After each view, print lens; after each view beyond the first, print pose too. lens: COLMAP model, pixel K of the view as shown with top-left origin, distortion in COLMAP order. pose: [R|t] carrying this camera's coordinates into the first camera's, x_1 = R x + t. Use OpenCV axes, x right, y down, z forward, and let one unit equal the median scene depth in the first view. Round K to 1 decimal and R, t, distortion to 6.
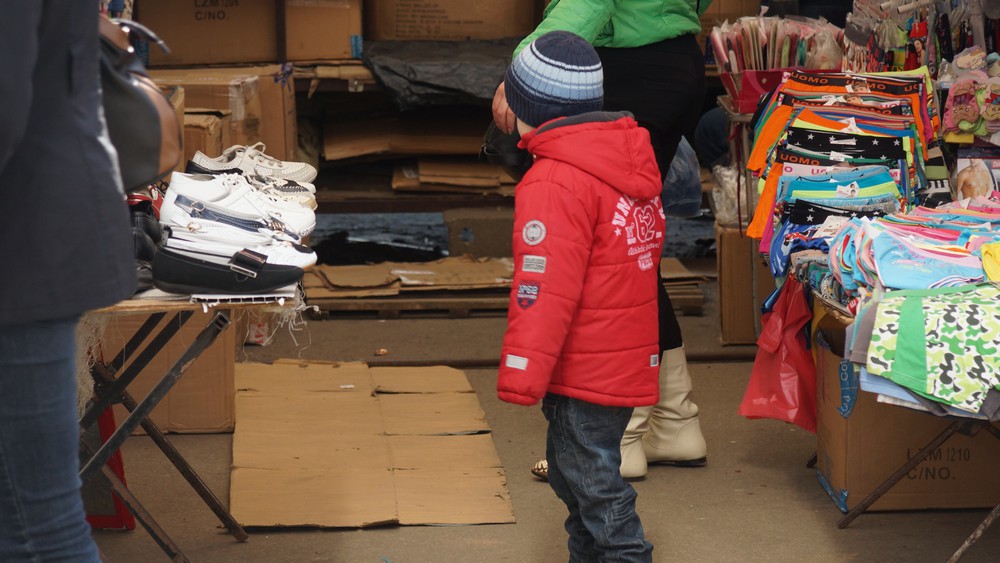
lens RADIAL K [[4649.1, 0, 497.1], [0, 4649.1, 275.4], [0, 0, 1]] dist [0.420457, 0.000000]
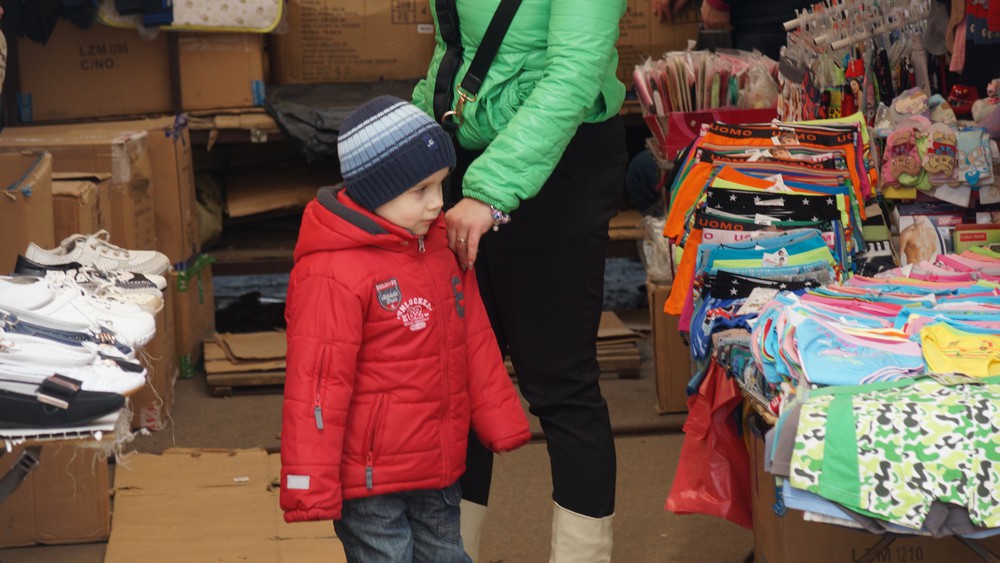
lens RADIAL K [[4649.1, 0, 503.1], [0, 4649.1, 287.8], [0, 0, 1]] dist [0.420457, 0.000000]
pose [[0.999400, -0.034582, 0.001751, 0.020881], [0.034577, 0.999396, 0.003334, -0.016670], [-0.001865, -0.003272, 0.999993, 0.110860]]
